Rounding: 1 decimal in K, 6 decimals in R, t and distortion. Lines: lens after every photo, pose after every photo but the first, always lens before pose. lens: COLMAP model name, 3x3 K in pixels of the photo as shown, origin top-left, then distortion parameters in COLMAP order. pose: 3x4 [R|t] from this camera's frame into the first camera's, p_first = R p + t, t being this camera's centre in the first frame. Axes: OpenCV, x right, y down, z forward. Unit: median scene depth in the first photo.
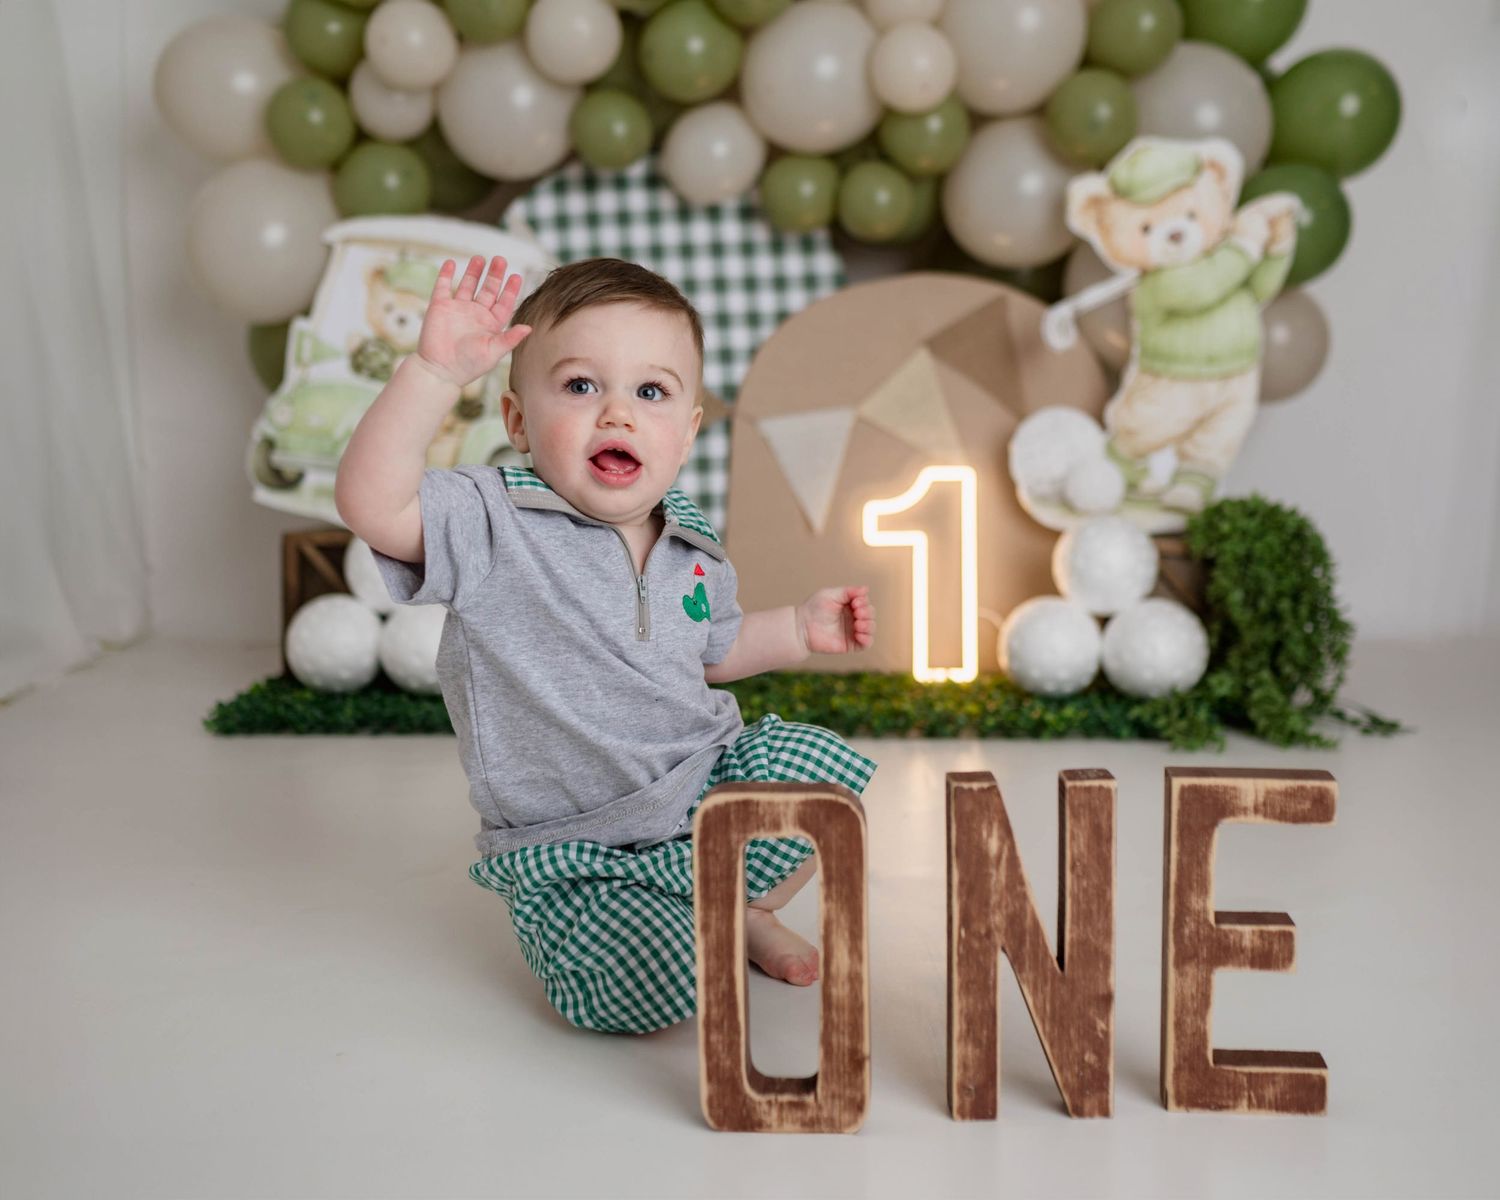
lens RADIAL K [[1648.2, 0, 772.3], [0, 1648.2, 599.1], [0, 0, 1]] dist [-0.012745, -0.002625]
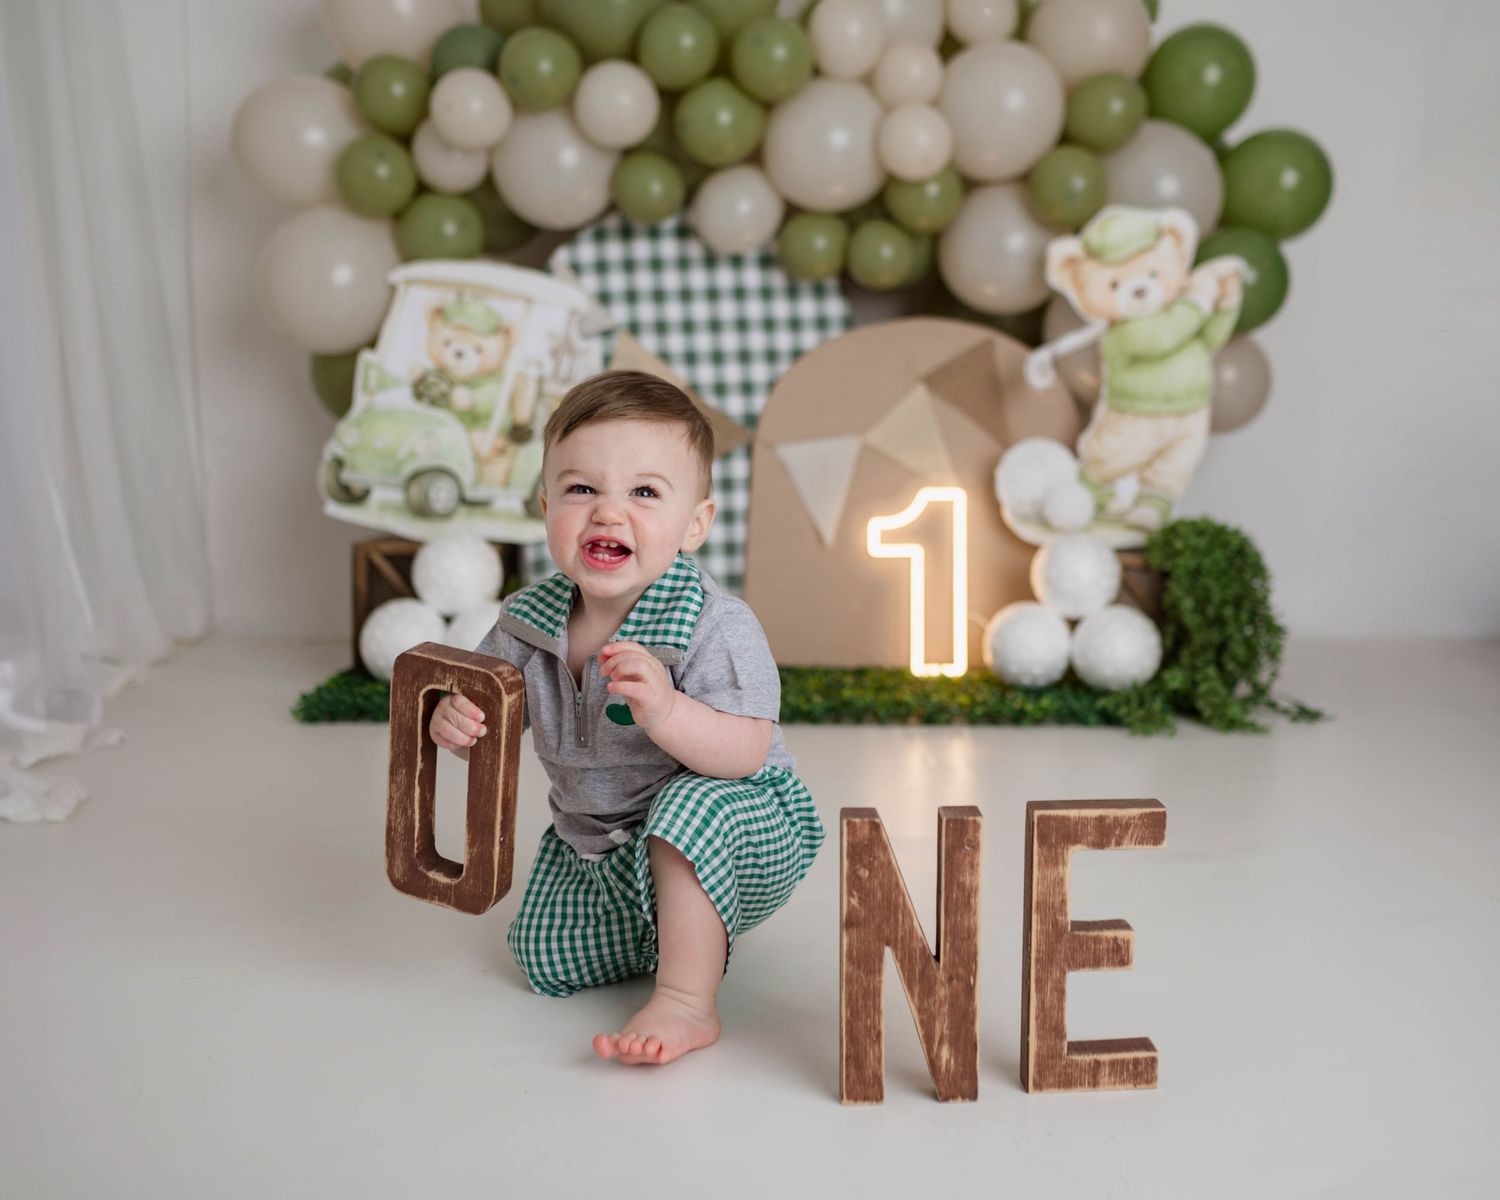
lens RADIAL K [[1660.6, 0, 842.3], [0, 1660.6, 620.5], [0, 0, 1]] dist [-0.009219, -0.027792]
pose [[0.998287, 0.002856, 0.058444, -0.030596], [-0.004143, 0.999751, 0.021913, -0.013806], [-0.058367, -0.022117, 0.998050, -0.154823]]
